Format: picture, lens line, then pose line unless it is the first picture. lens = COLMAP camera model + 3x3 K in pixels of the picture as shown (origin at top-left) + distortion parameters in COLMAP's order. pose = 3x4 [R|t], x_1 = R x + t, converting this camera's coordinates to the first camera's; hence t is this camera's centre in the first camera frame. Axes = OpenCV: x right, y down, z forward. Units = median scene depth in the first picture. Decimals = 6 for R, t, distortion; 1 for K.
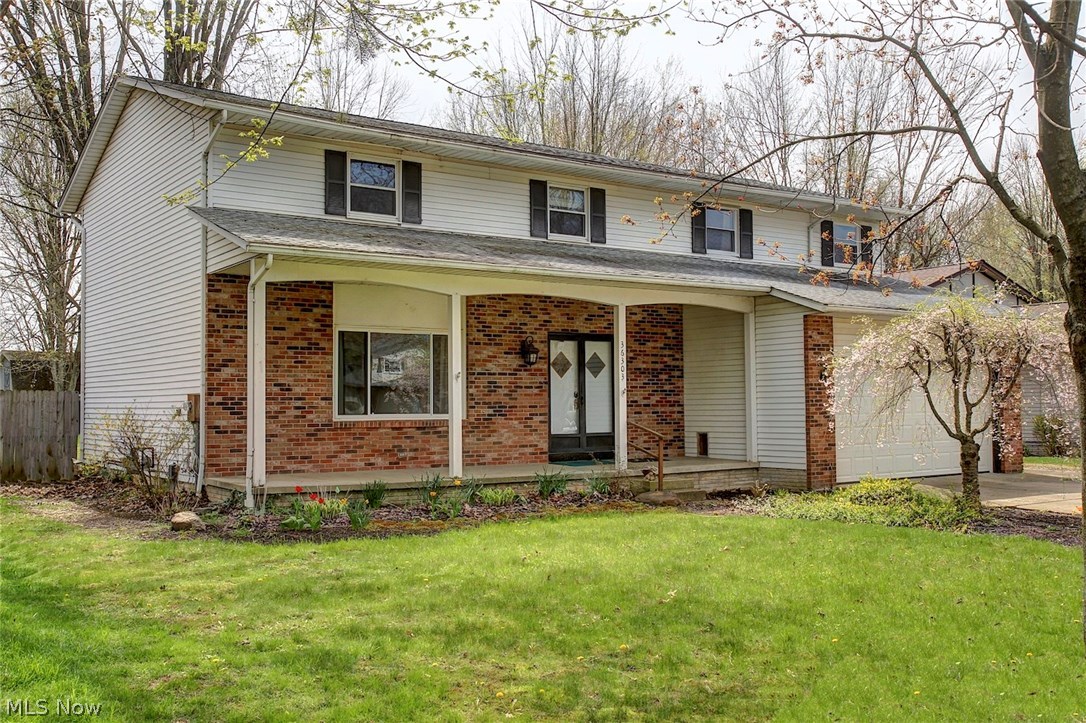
lens RADIAL K [[1066.7, 0, 541.9], [0, 1066.7, 367.5], [0, 0, 1]] dist [-0.025557, 0.000000]
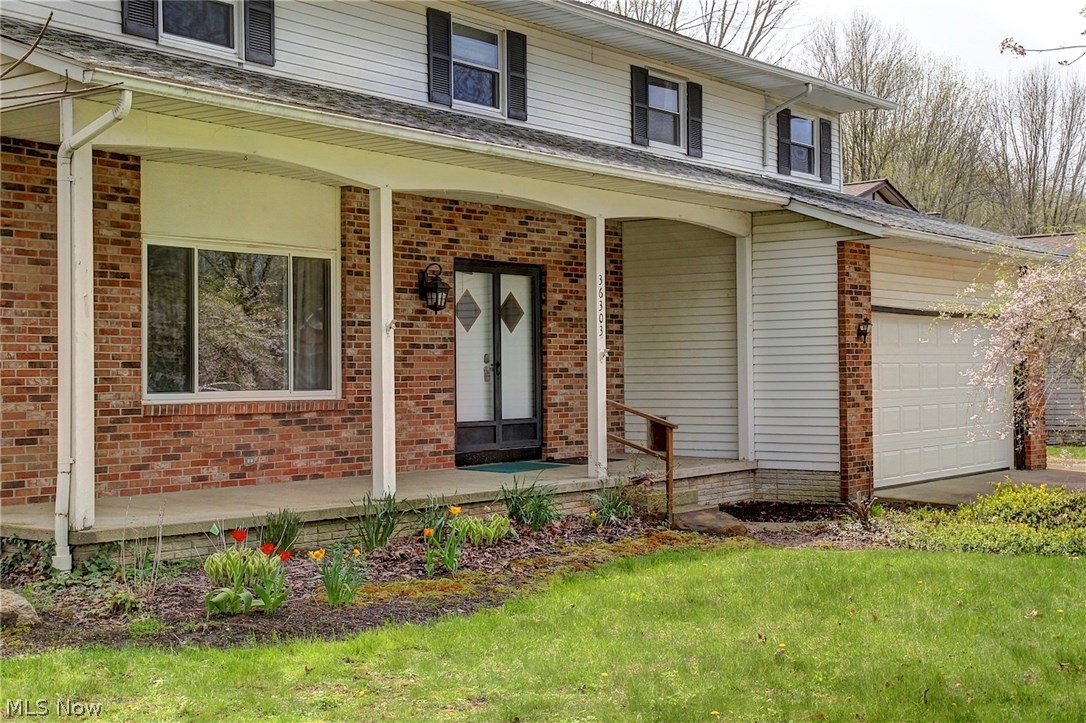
lens RADIAL K [[1450.0, 0, 544.2], [0, 1450.0, 354.5], [0, 0, 1]] dist [0.076658, 0.000000]
pose [[0.951077, 0.004079, 0.308926, -0.210423], [-0.010918, 0.999732, 0.020414, 0.005331], [-0.308760, -0.022788, 0.950867, 0.181823]]
